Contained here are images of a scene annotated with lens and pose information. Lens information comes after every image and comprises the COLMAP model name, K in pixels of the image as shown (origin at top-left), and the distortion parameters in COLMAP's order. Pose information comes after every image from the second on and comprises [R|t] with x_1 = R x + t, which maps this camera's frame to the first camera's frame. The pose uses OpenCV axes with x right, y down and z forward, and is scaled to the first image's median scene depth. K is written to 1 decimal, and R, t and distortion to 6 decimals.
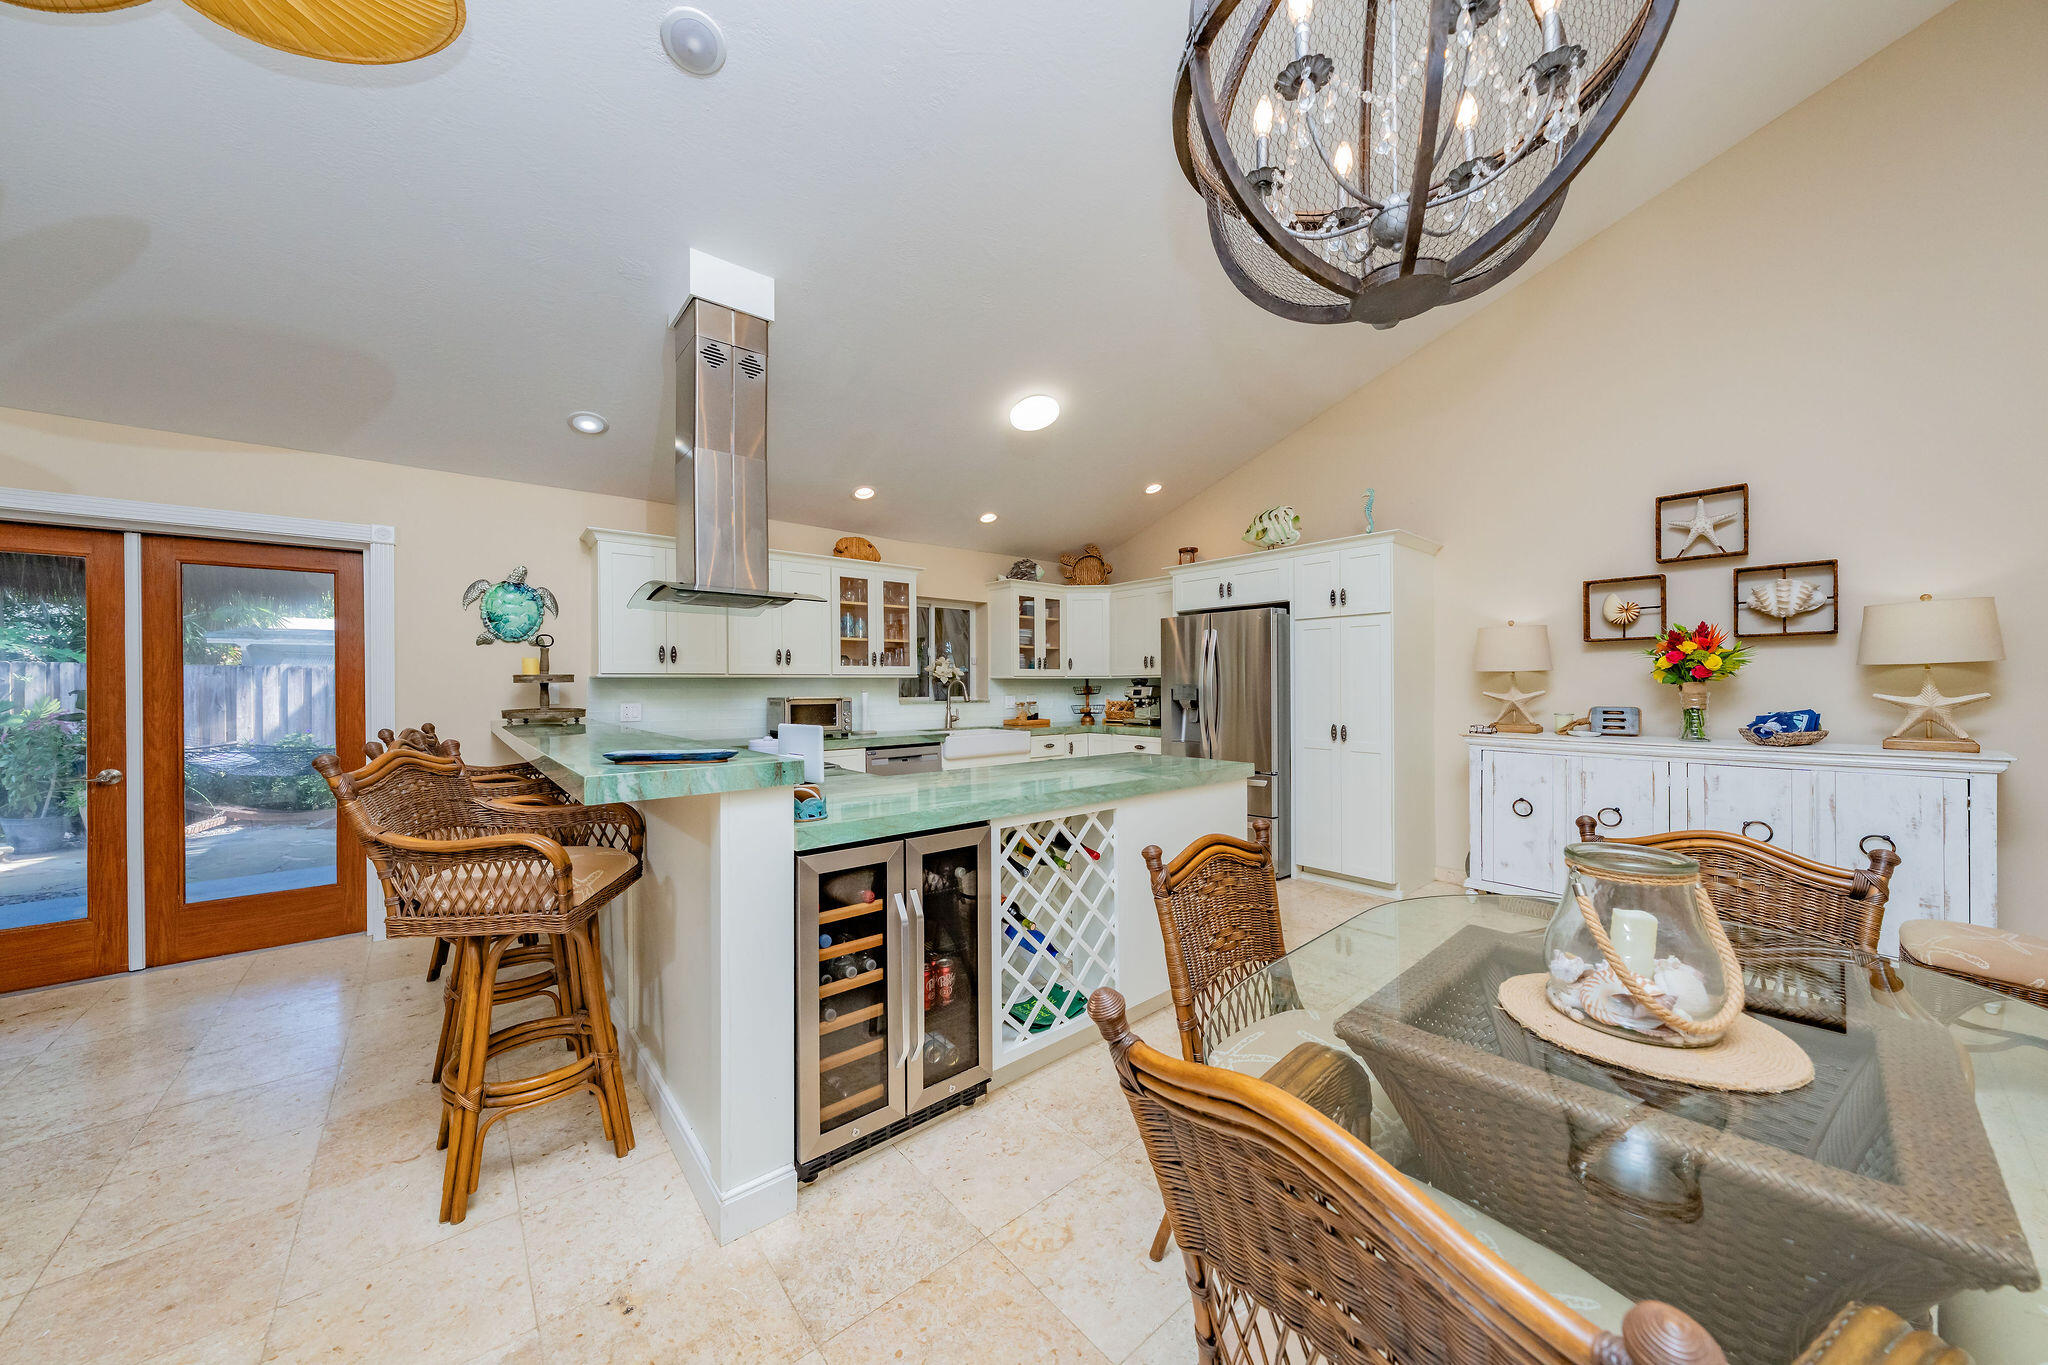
lens RADIAL K [[694.5, 0, 1030.9], [0, 694.5, 683.7], [0, 0, 1]] dist [-0.002454, 0.000315]
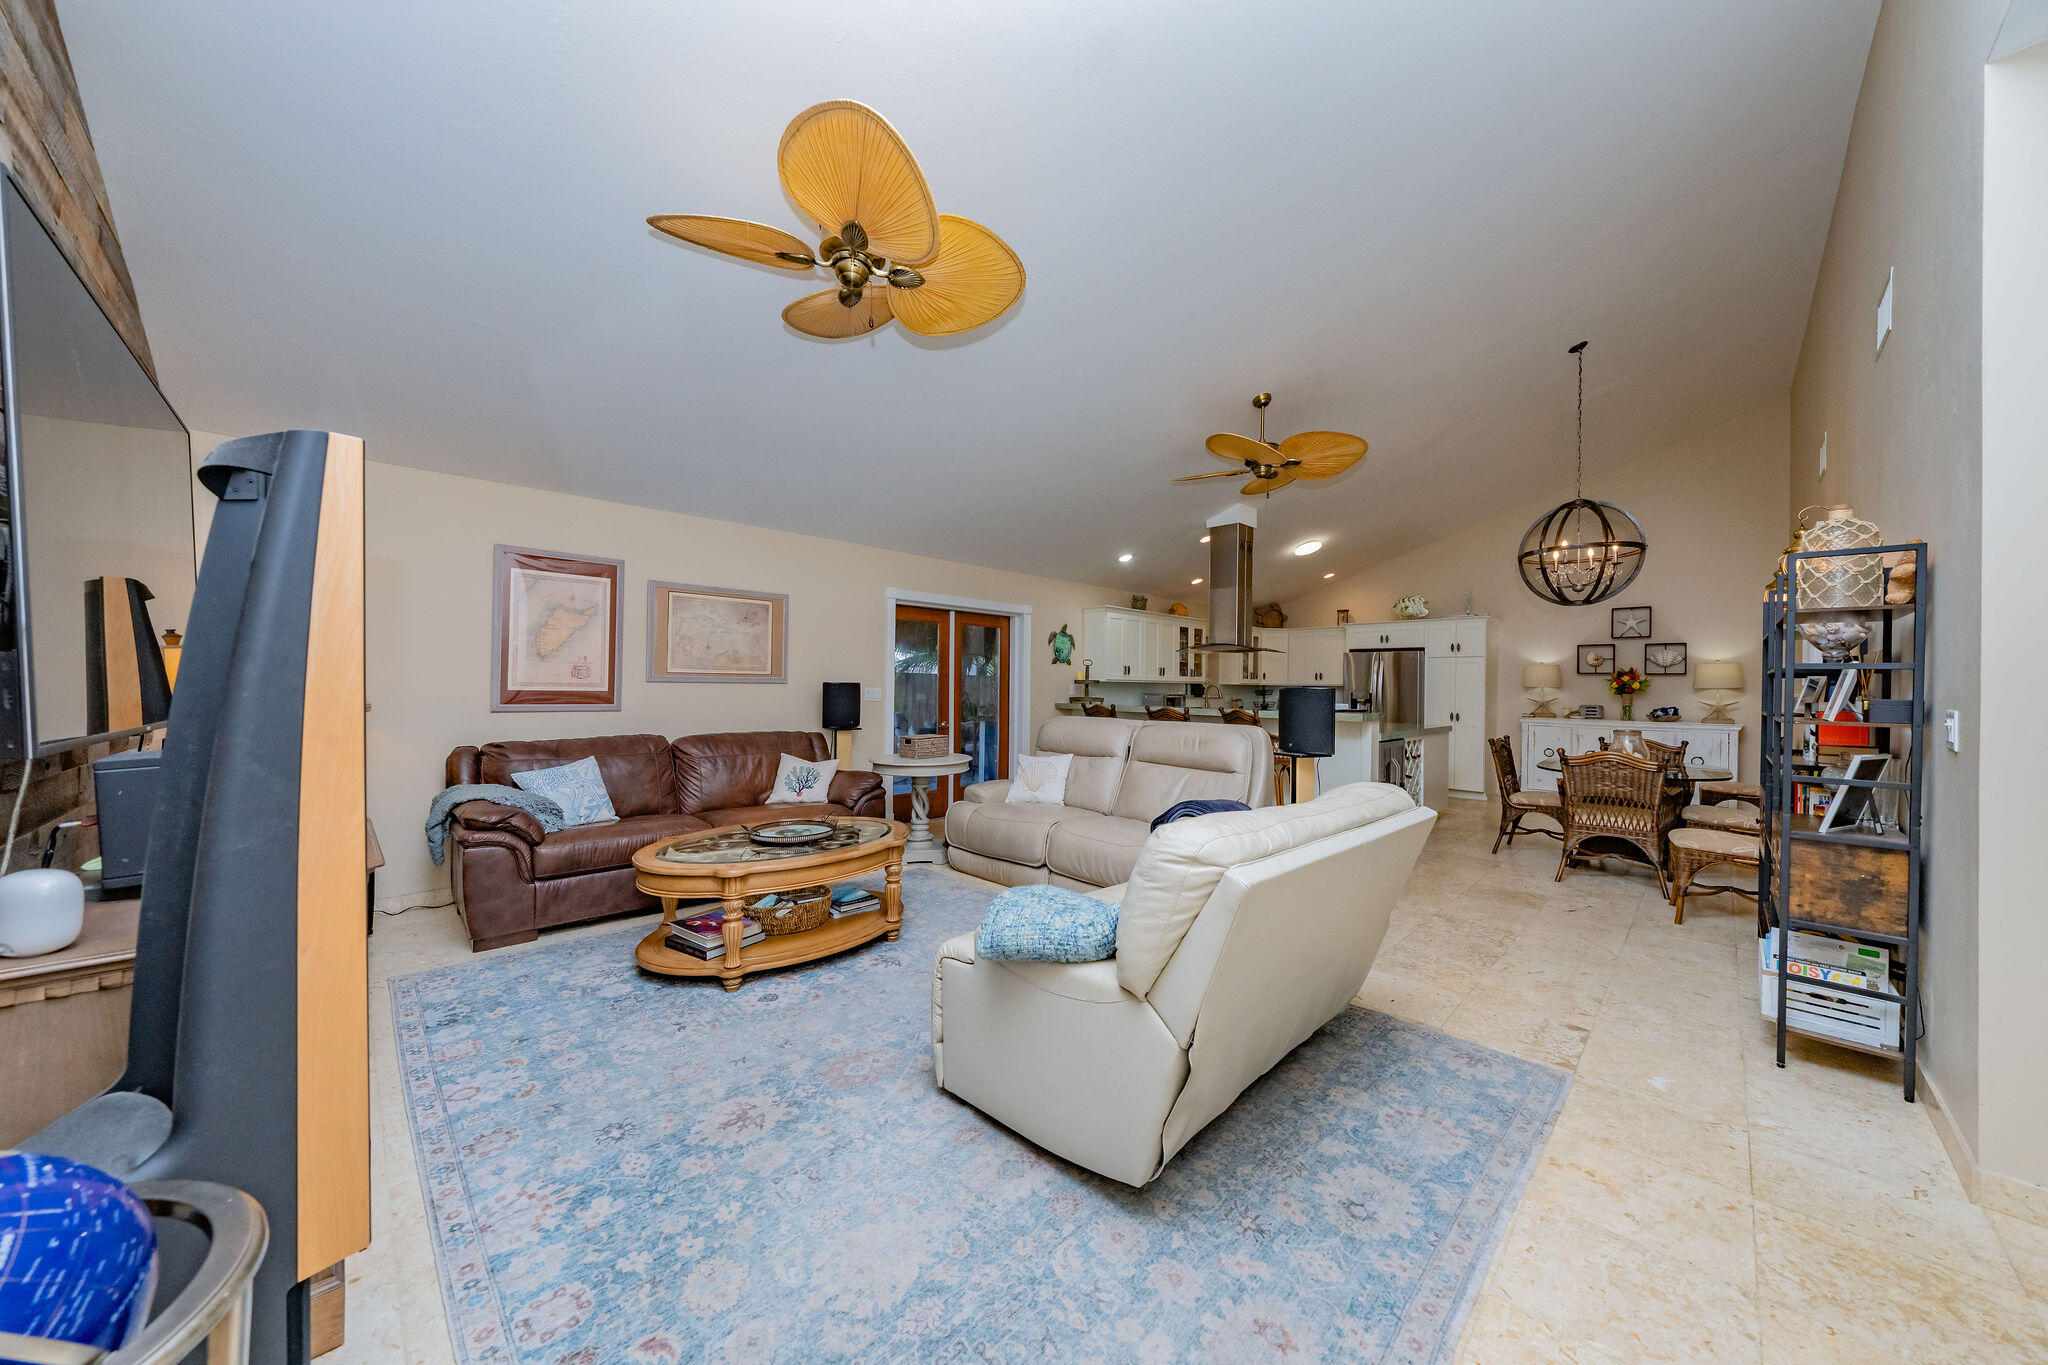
lens RADIAL K [[694.5, 0, 1030.9], [0, 694.5, 683.7], [0, 0, 1]] dist [-0.002454, 0.000315]
pose [[0.996842, 0.019119, 0.077080, -0.997946], [-0.018880, 0.999814, -0.003823, 0.008229], [-0.077139, 0.002355, 0.997018, -0.951197]]
